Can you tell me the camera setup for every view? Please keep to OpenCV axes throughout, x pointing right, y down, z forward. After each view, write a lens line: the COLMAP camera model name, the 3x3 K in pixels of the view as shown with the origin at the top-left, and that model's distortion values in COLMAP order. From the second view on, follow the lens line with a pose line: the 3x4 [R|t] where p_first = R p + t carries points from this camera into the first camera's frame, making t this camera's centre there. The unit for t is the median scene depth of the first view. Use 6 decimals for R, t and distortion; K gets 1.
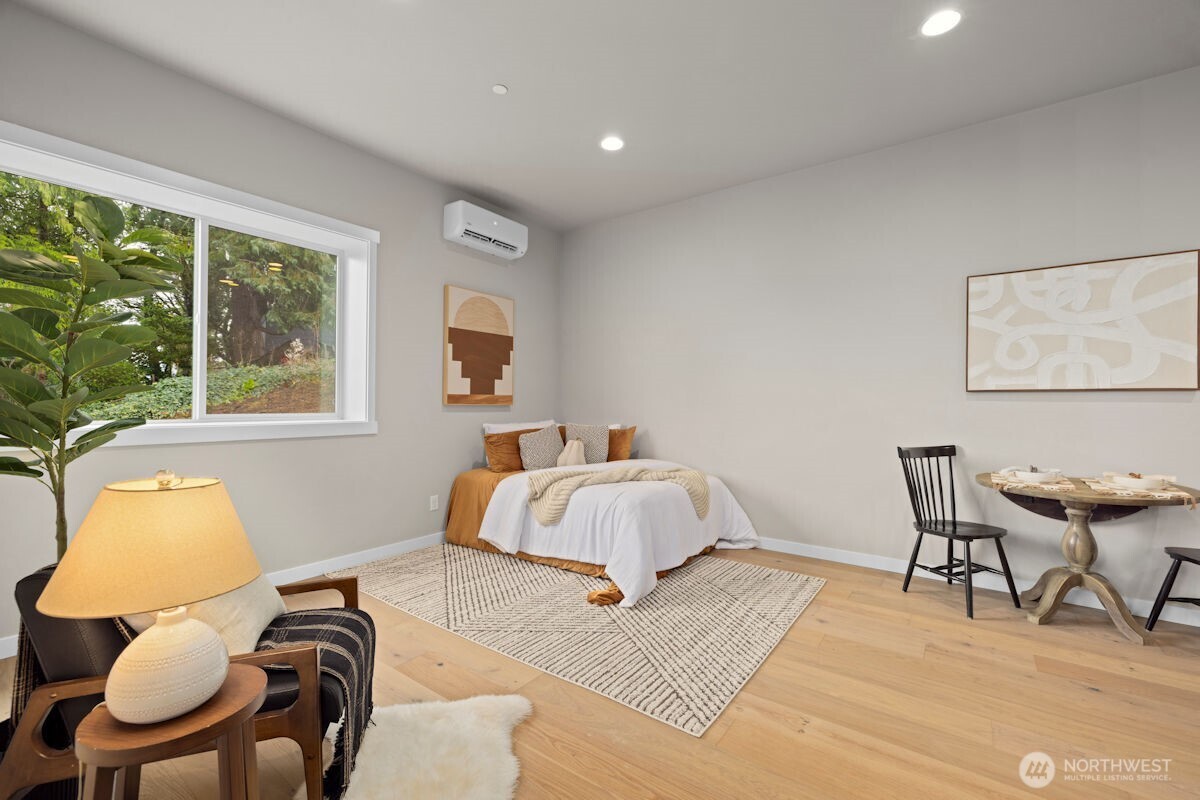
lens RADIAL K [[496.2, 0, 596.8], [0, 496.2, 400.5], [0, 0, 1]] dist [-0.000102, -0.000032]
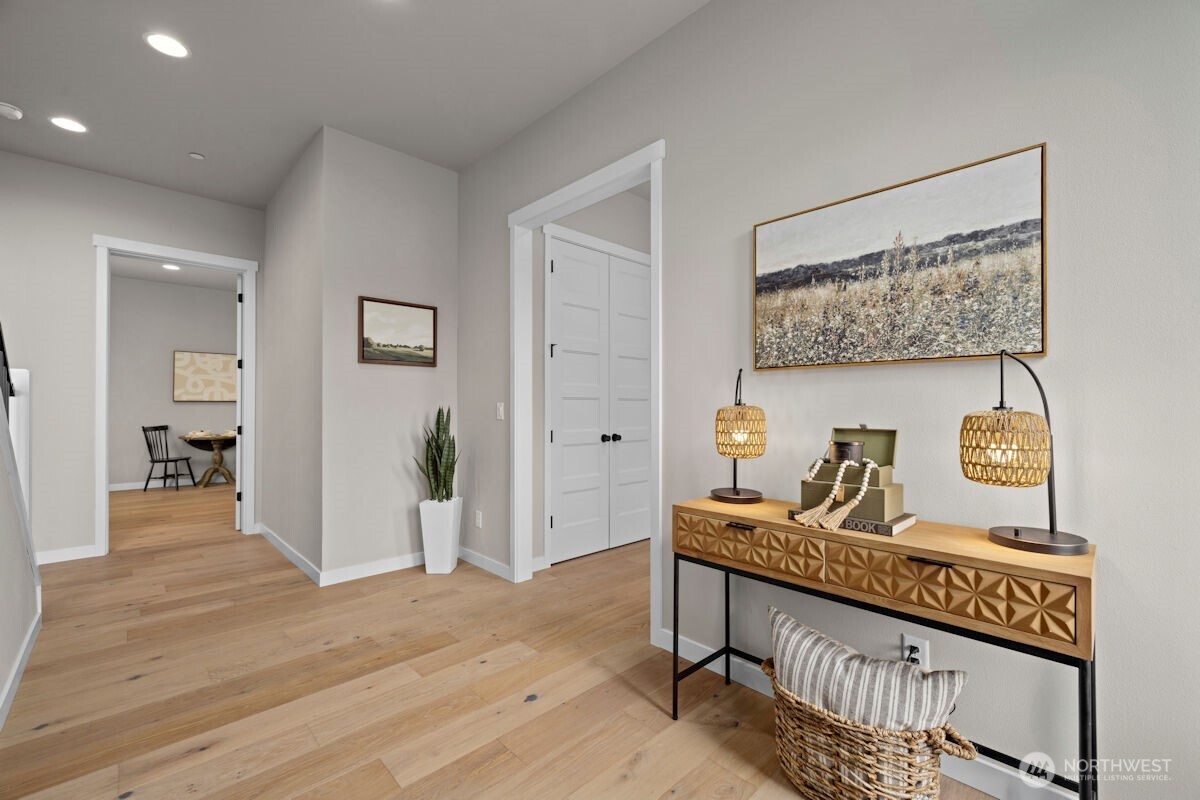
lens RADIAL K [[504.0, 0, 607.3], [0, 504.0, 407.9], [0, 0, 1]] dist [0.000640, 0.000370]
pose [[0.159984, -0.002990, 0.987115, -1.345966], [-0.008235, 0.999957, 0.004364, -0.015521], [-0.987085, -0.008828, 0.159952, -1.472056]]
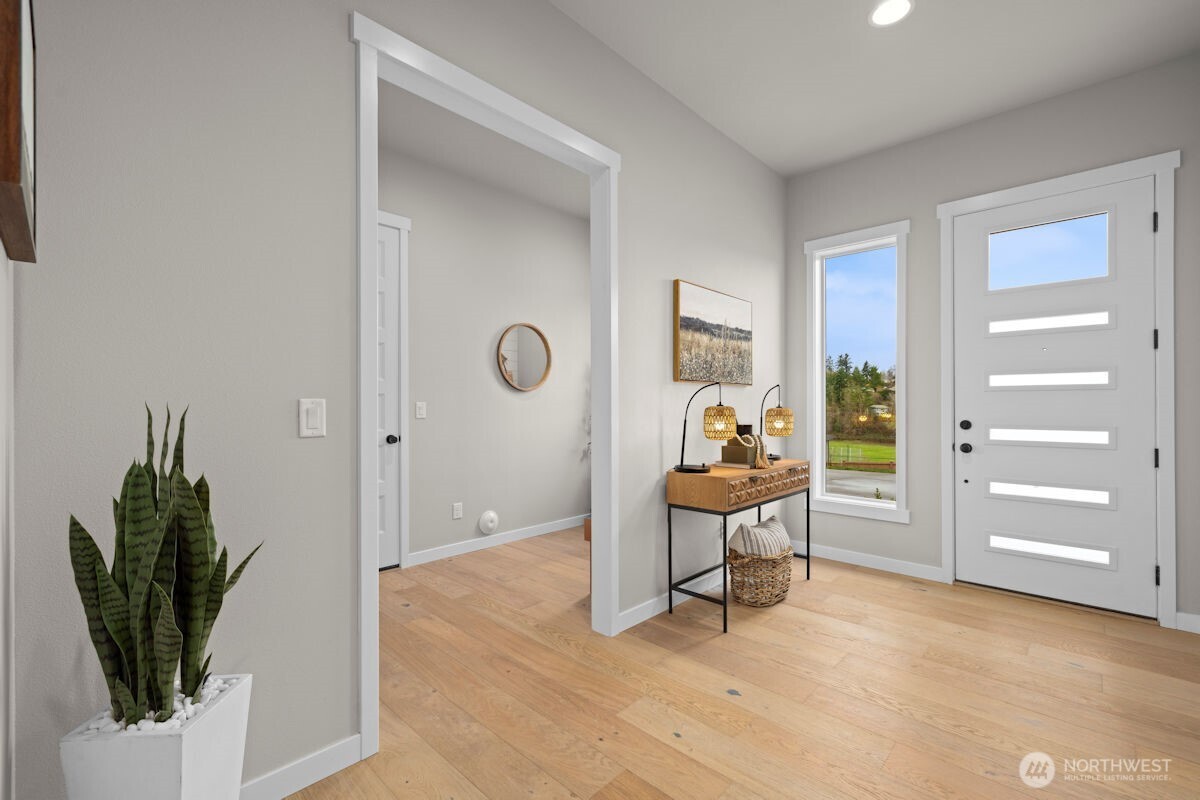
lens RADIAL K [[514.7, 0, 600.5], [0, 514.7, 406.3], [0, 0, 1]] dist [-0.000002, -0.000089]
pose [[-0.993345, -0.001461, 0.115164, -0.559933], [-0.002267, 0.999974, -0.006861, -0.008317], [-0.115151, -0.007076, -0.993323, -0.500098]]
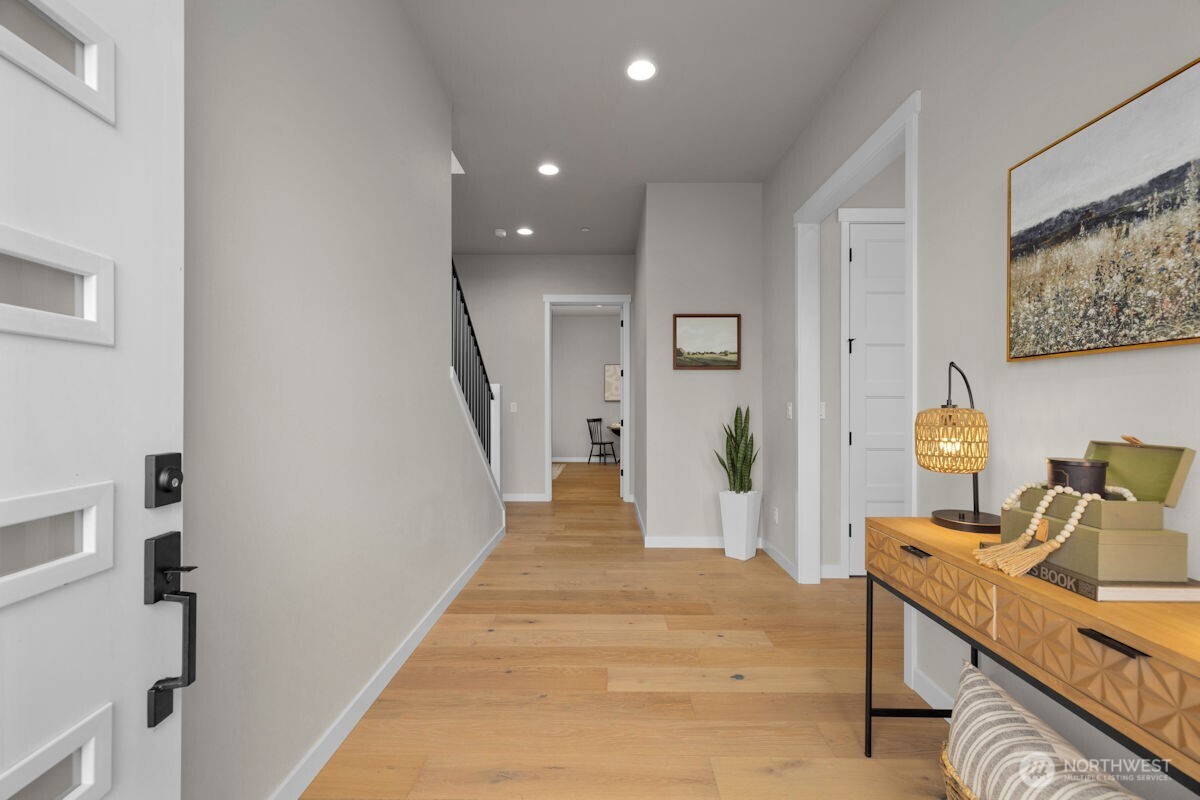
lens RADIAL K [[505.7, 0, 600.3], [0, 505.7, 411.4], [0, 0, 1]] dist [-0.000234, -0.000043]
pose [[0.810097, -0.008952, 0.586227, -1.280976], [-0.004540, 0.999758, 0.021541, -0.022835], [-0.586278, -0.020112, 0.809860, -1.750802]]
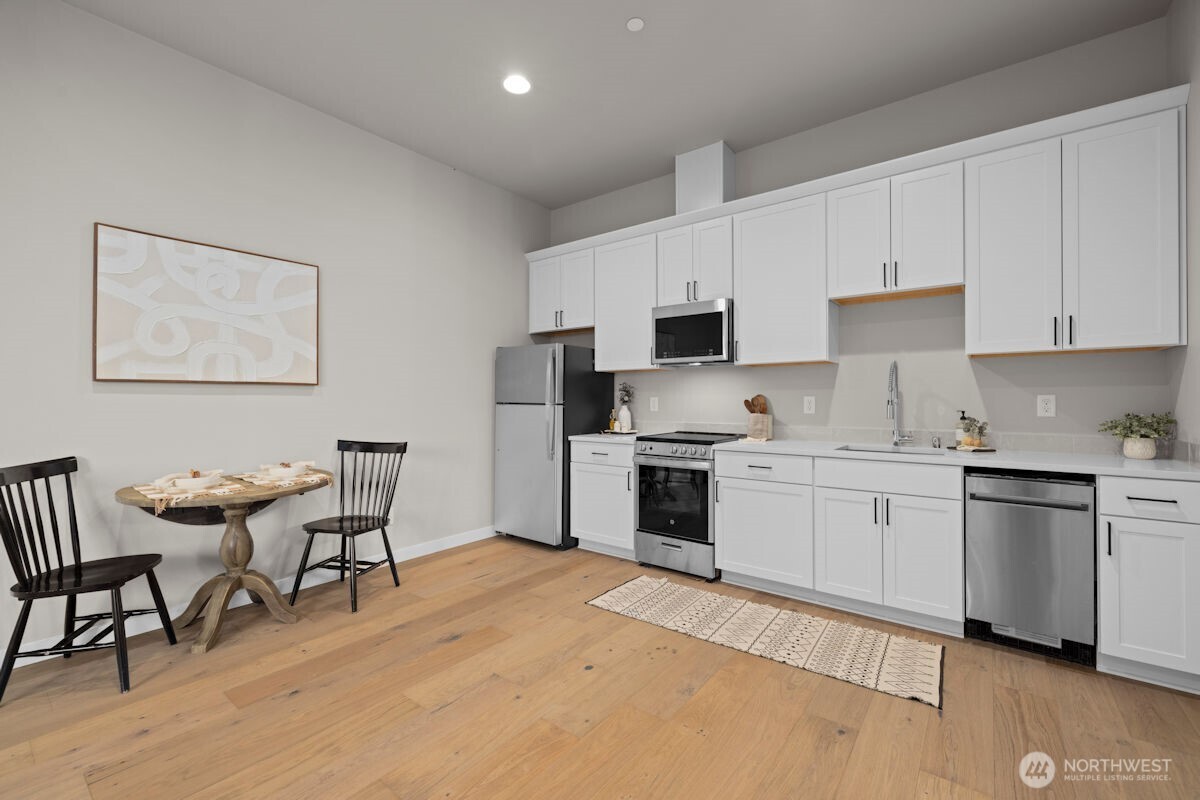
lens RADIAL K [[496.2, 0, 596.8], [0, 496.2, 400.5], [0, 0, 1]] dist [-0.000102, -0.000032]
pose [[0.019654, -0.007323, 0.999780, 0.037997], [-0.004324, 0.999963, 0.007409, 0.002749], [-0.999797, -0.004468, 0.019622, 0.279047]]
